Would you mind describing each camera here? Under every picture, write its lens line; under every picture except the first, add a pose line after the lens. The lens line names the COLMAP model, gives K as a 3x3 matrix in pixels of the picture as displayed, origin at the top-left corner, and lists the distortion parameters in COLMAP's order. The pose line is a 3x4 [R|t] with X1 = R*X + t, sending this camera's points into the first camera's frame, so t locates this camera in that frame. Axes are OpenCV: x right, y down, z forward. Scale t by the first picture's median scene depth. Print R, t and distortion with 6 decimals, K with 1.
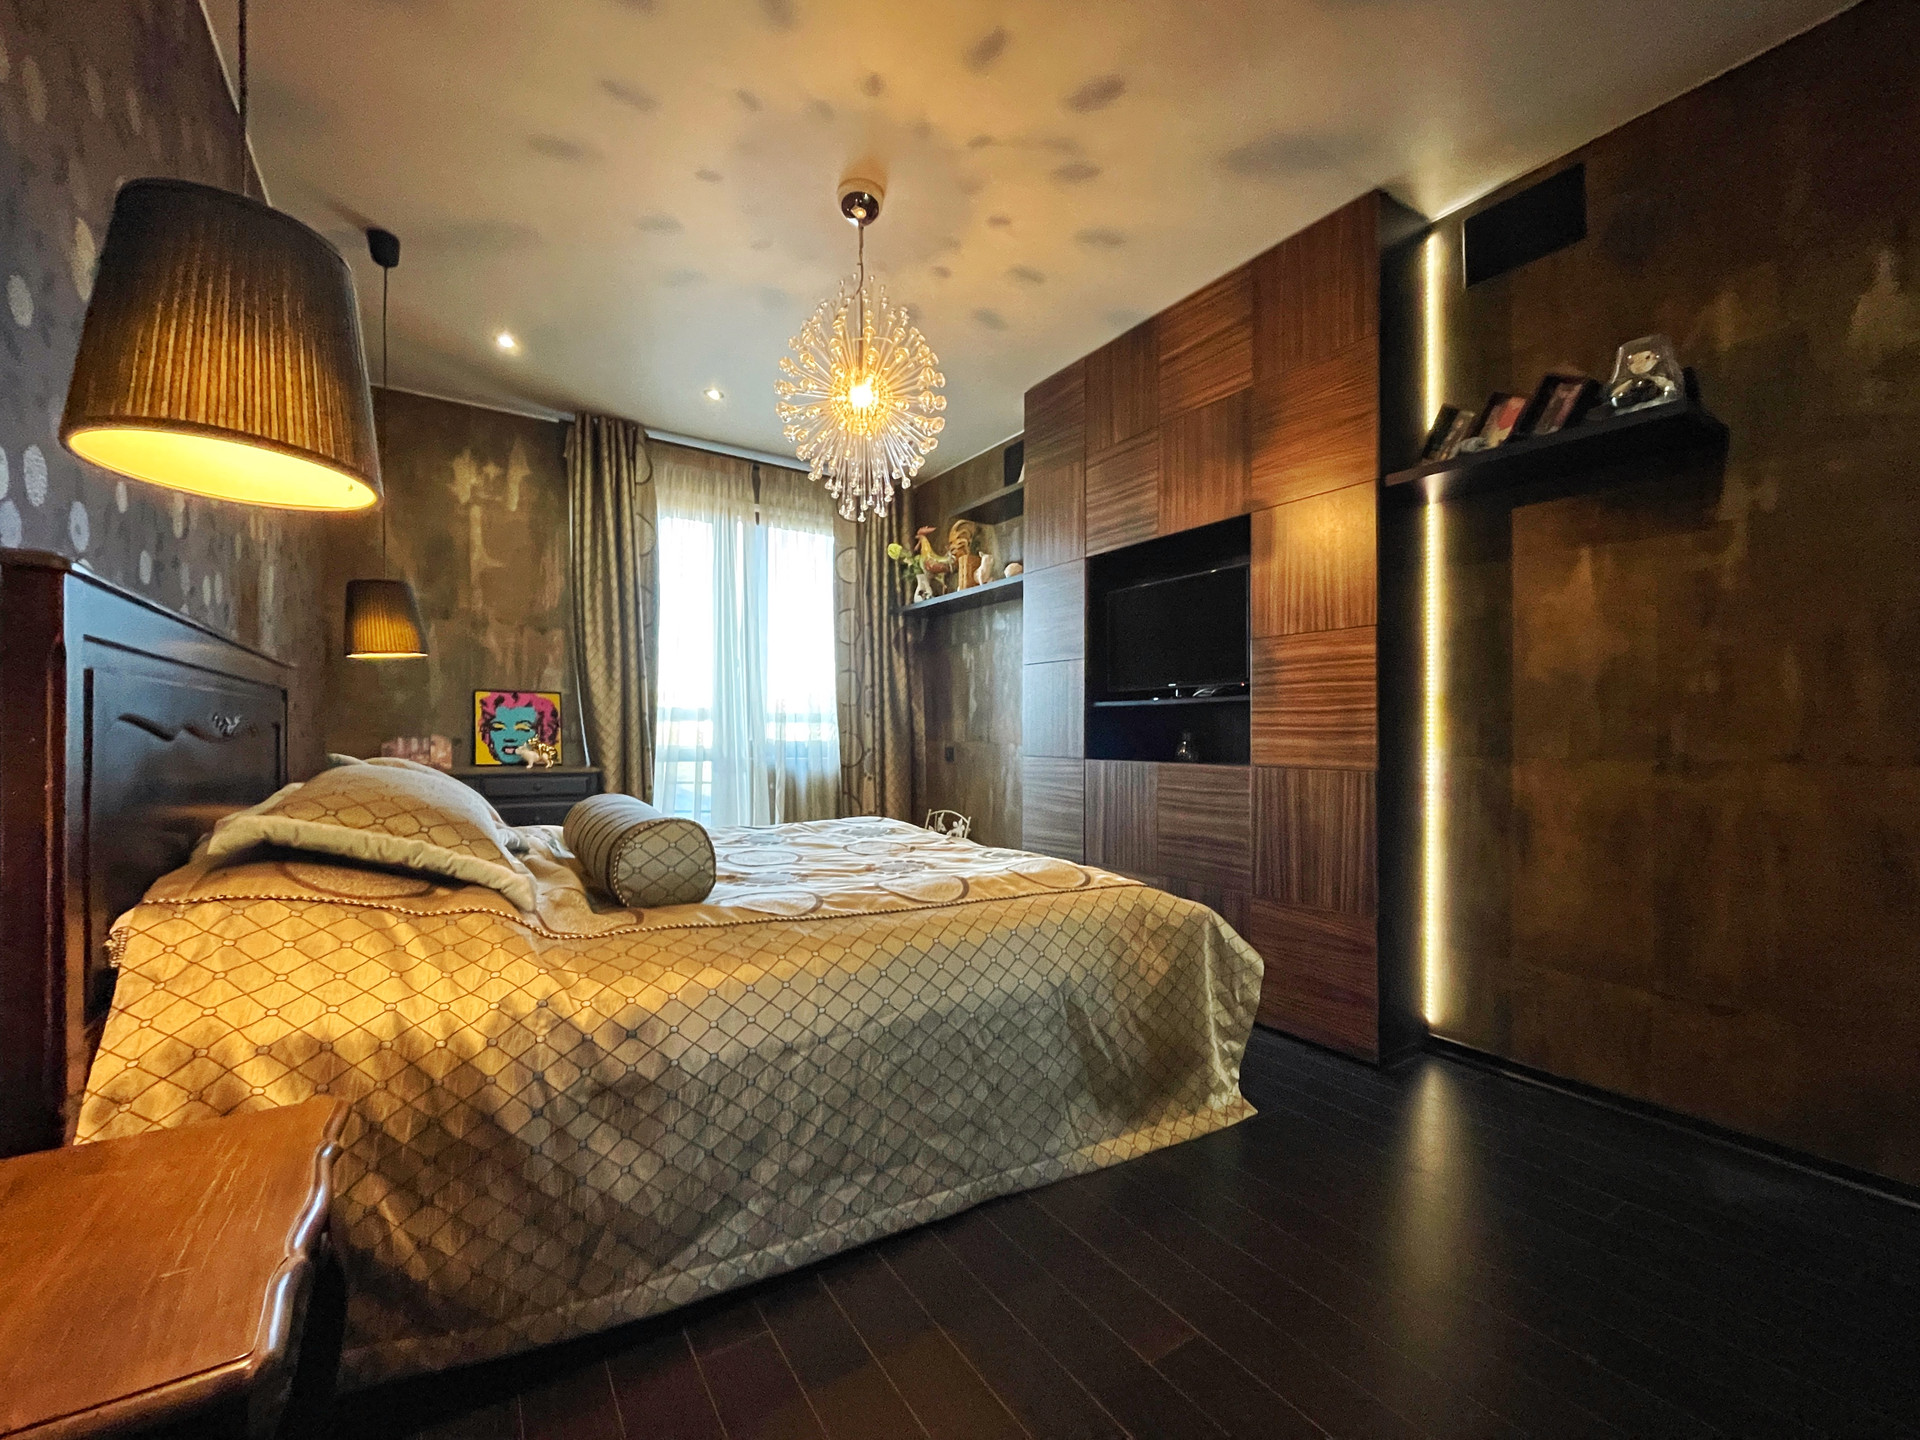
lens RADIAL K [[794.7, 0, 958.7], [0, 794.7, 746.8], [0, 0, 1]] dist [-0.000208, -0.000113]
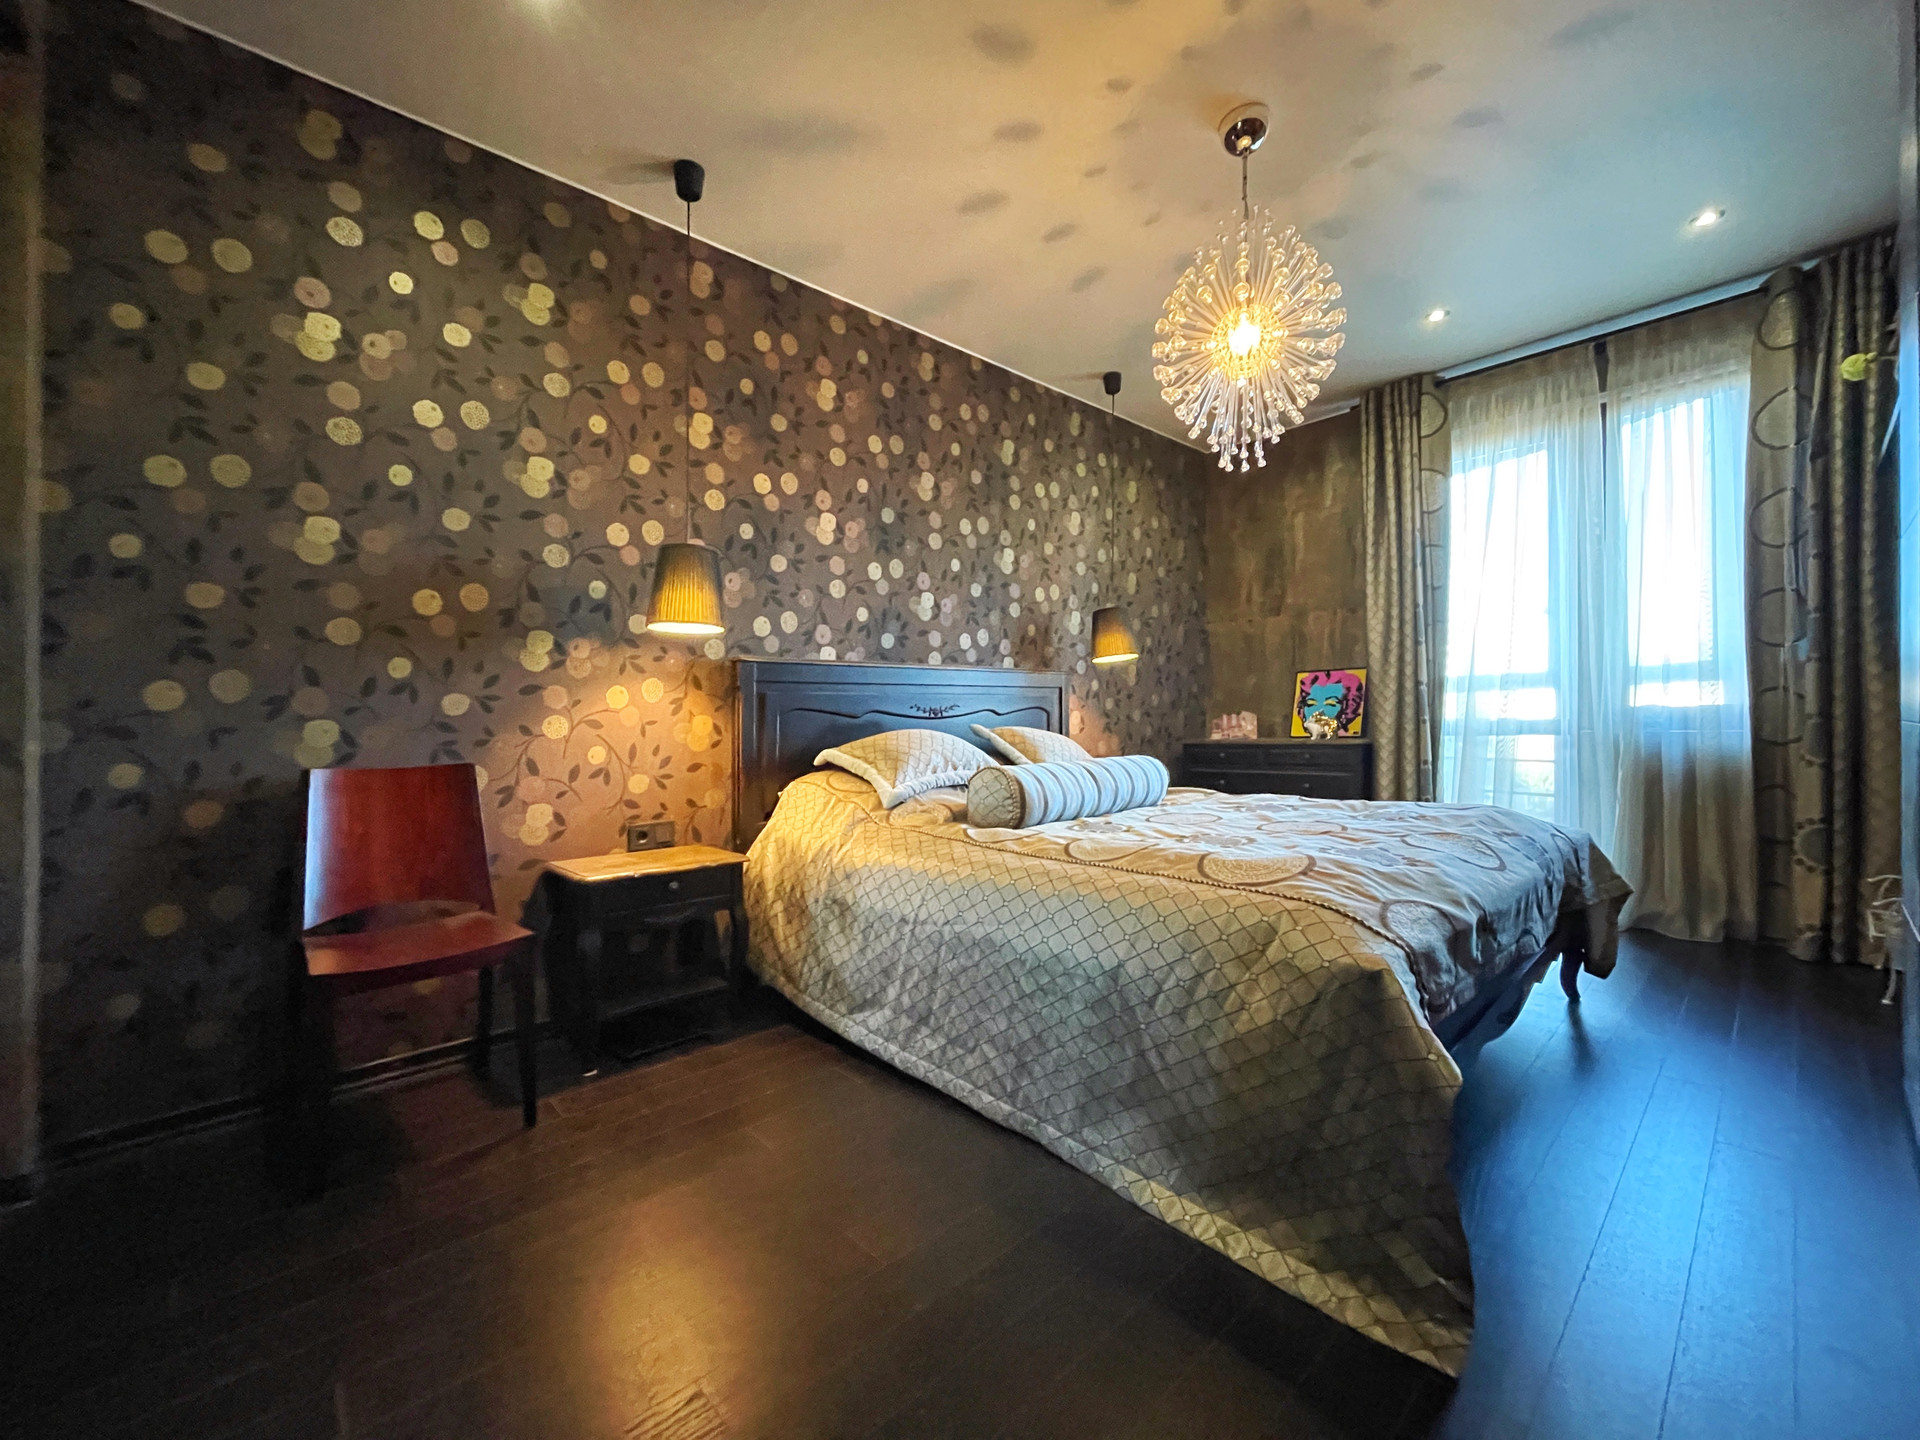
lens RADIAL K [[823.5, 0, 960.0], [0, 823.5, 720.0], [0, 0, 1]] dist [-0.000231, -0.000121]
pose [[0.143465, -0.017894, -0.989494, 0.554840], [0.007924, 0.999825, -0.016932, 0.016363], [0.989624, -0.005411, 0.143582, 0.374515]]
